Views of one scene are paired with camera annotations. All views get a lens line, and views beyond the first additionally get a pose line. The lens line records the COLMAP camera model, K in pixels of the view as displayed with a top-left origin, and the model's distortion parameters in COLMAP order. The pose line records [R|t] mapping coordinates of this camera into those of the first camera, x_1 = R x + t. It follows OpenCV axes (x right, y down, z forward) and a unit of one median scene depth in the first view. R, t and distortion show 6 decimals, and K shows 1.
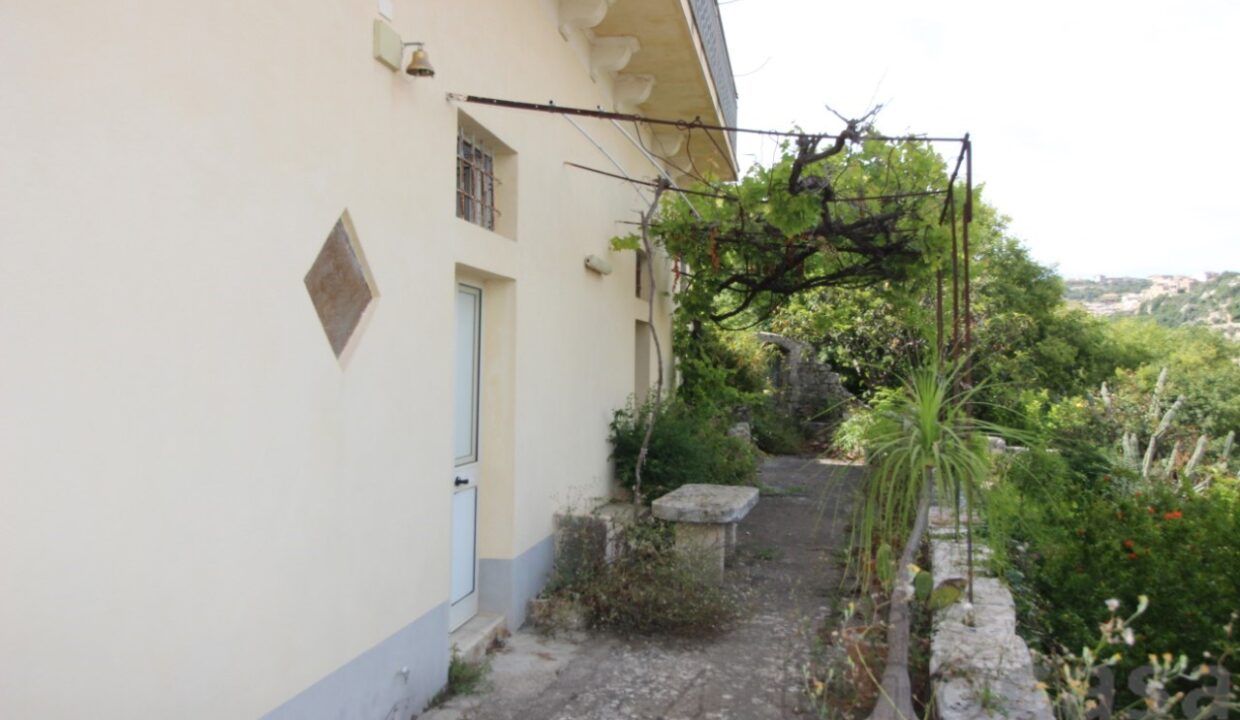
lens RADIAL K [[972.3, 0, 623.3], [0, 972.3, 357.1], [0, 0, 1]] dist [0.016749, -0.012700]
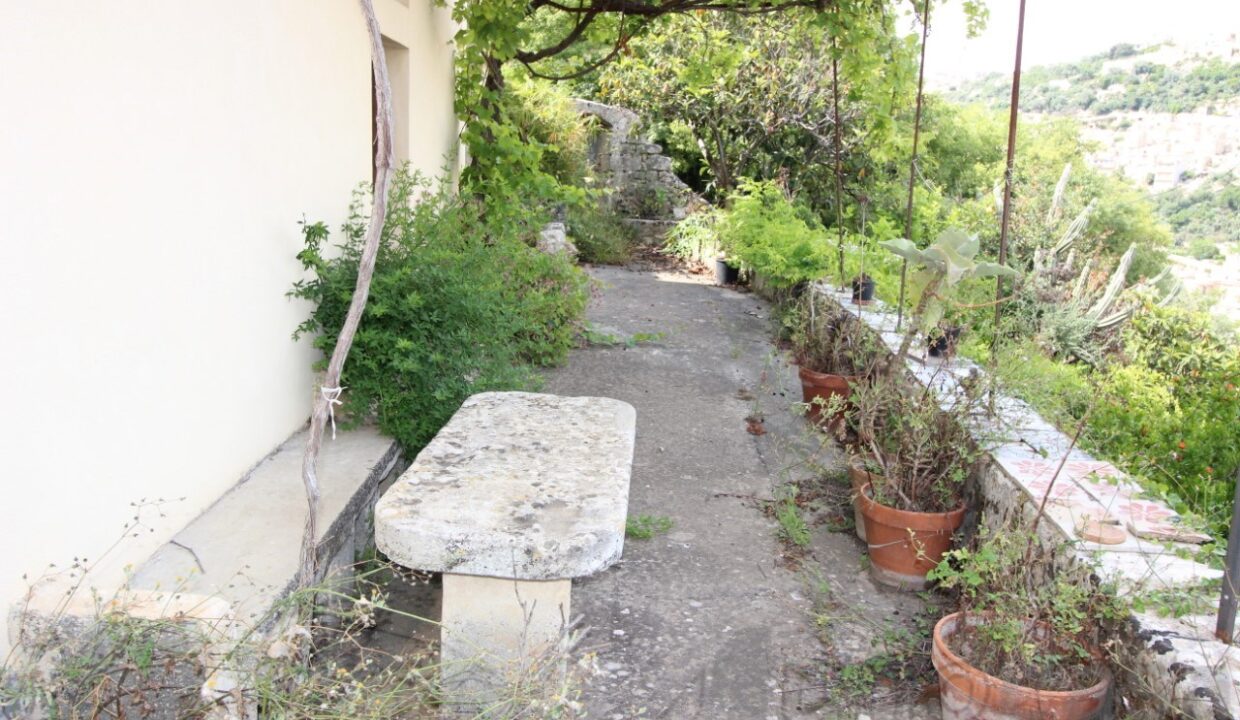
lens RADIAL K [[972.3, 0, 625.1], [0, 972.3, 351.0], [0, 0, 1]] dist [0.016749, -0.012700]
pose [[0.976961, -0.009839, 0.213190, 0.018968], [-0.036025, 0.976999, 0.210177, 0.007273], [-0.210355, -0.213015, 0.954136, 0.287010]]
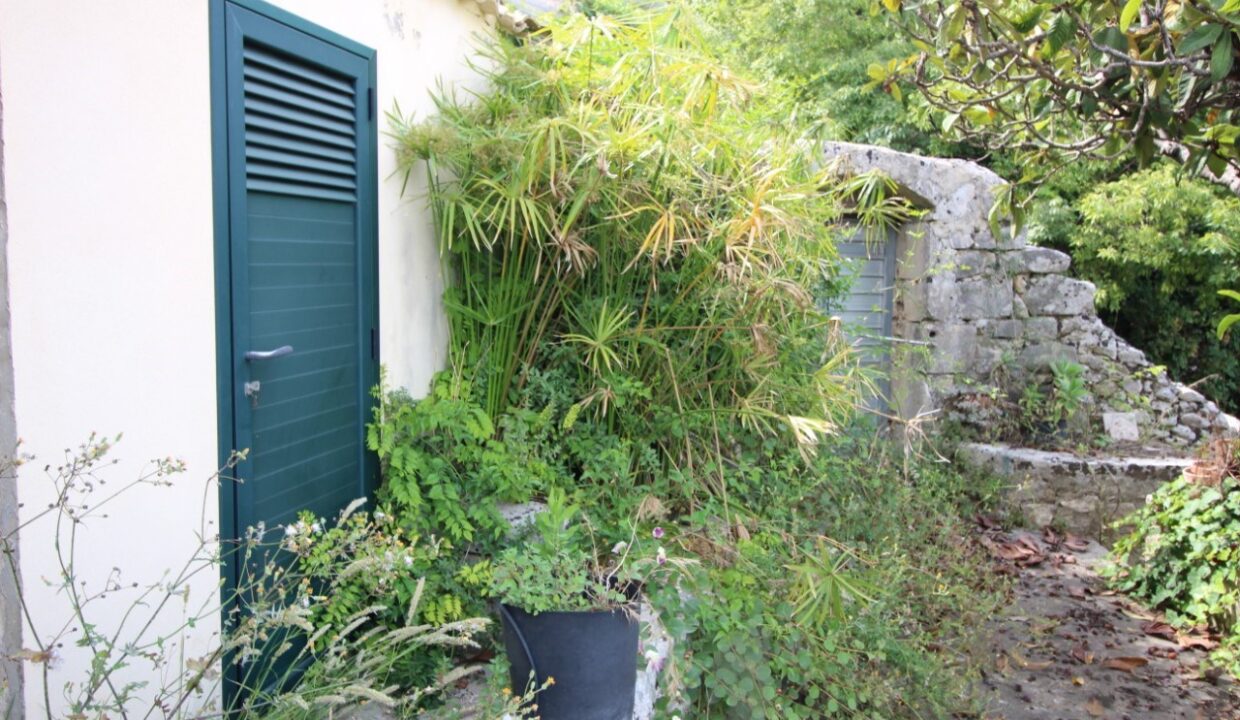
lens RADIAL K [[972.3, 0, 618.9], [0, 972.3, 357.3], [0, 0, 1]] dist [0.016749, -0.012700]
pose [[0.993637, 0.011029, -0.112088, 0.141734], [0.001501, 0.993809, 0.111091, 0.008114], [0.112620, -0.110552, 0.987469, 0.892683]]
